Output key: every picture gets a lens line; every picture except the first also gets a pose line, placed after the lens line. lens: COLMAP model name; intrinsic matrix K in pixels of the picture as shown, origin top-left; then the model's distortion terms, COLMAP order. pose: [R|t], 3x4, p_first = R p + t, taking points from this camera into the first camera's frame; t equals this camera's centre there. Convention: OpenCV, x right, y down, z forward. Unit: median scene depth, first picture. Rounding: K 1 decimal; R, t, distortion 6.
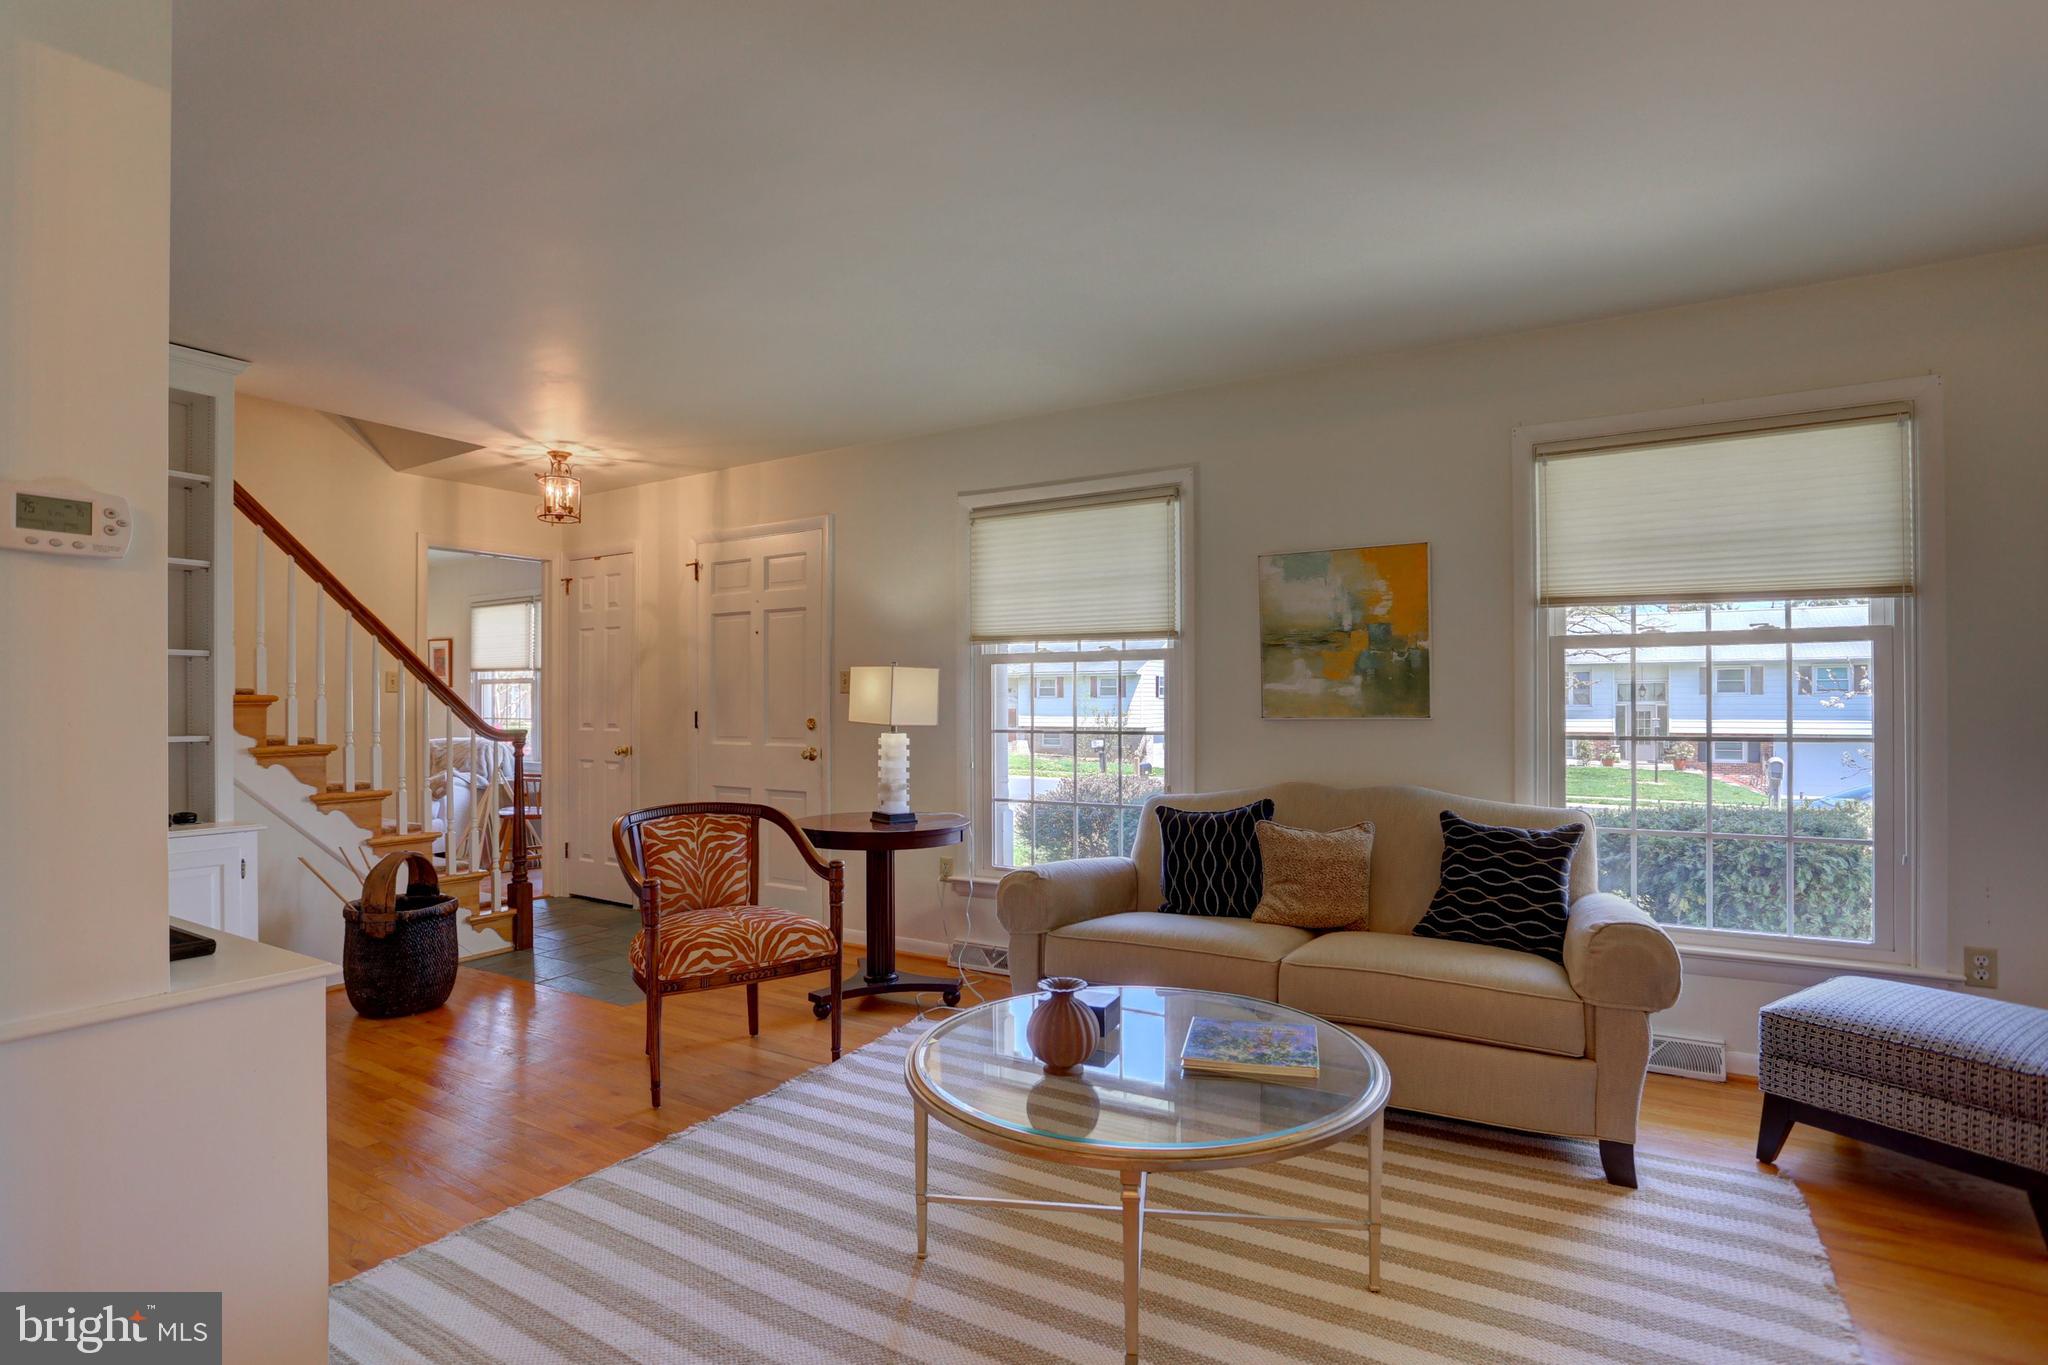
lens RADIAL K [[1010.5, 0, 1036.1], [0, 1010.5, 676.3], [0, 0, 1]] dist [-0.074795, 0.025609]
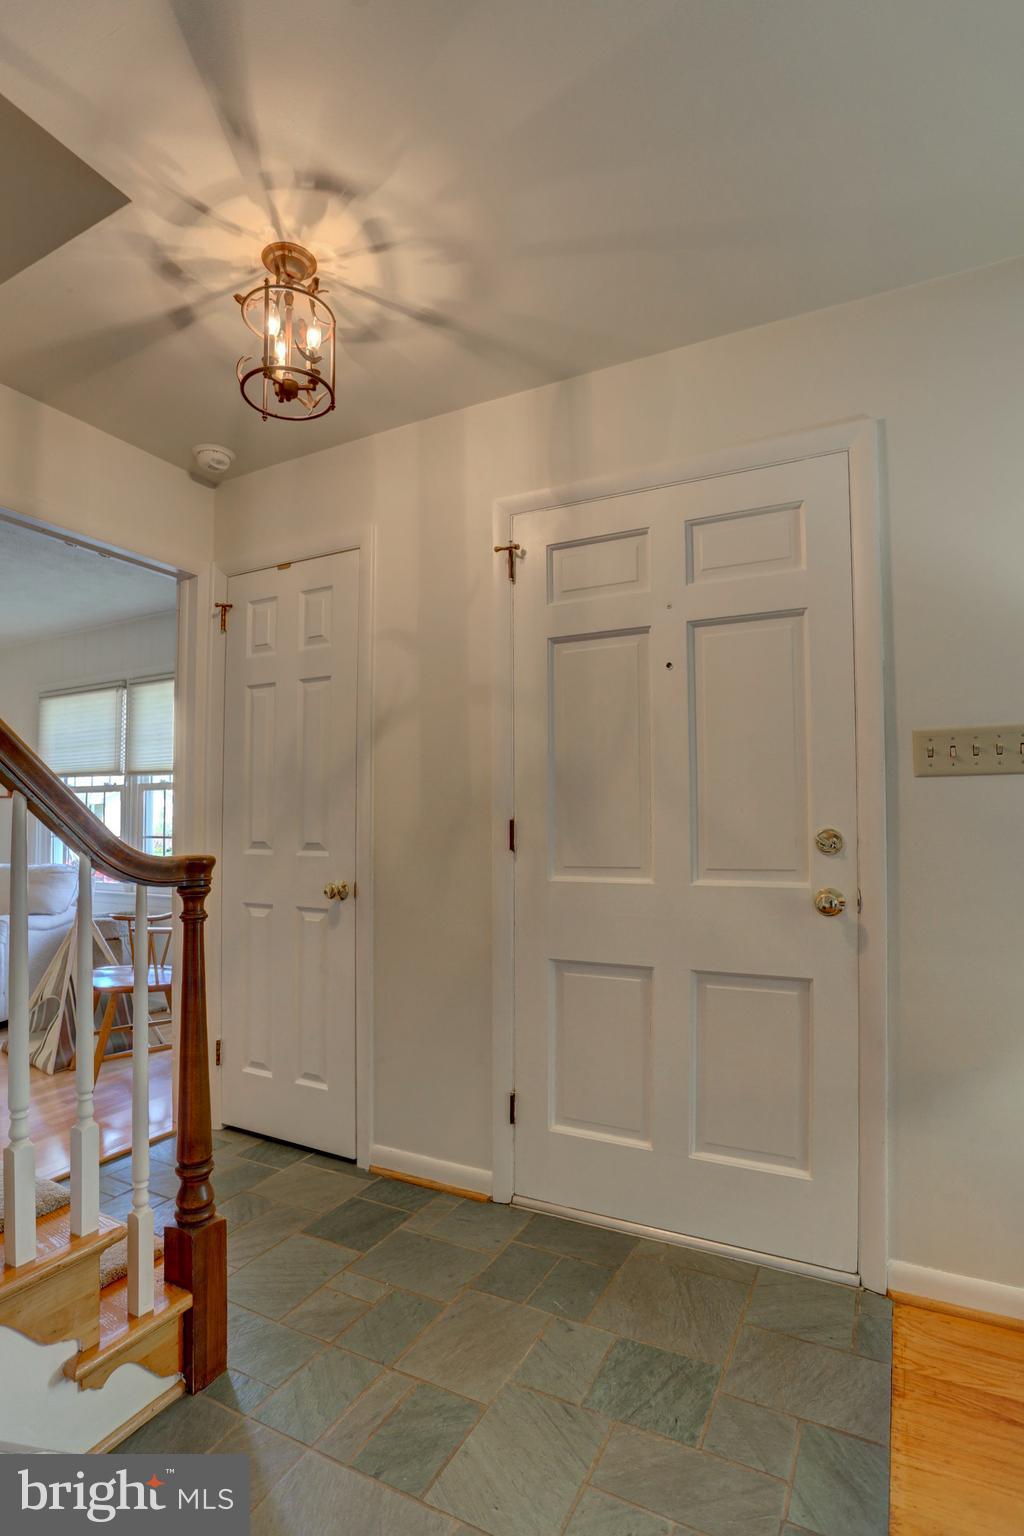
lens RADIAL K [[752.4, 0, 571.2], [0, 752.4, 793.1], [0, 0, 1]] dist [-0.072876, 0.025252]
pose [[0.991548, 0.006895, 0.129560, -0.375953], [-0.004057, 0.999746, -0.022162, 0.030644], [-0.129680, 0.021449, 0.991324, 0.622276]]
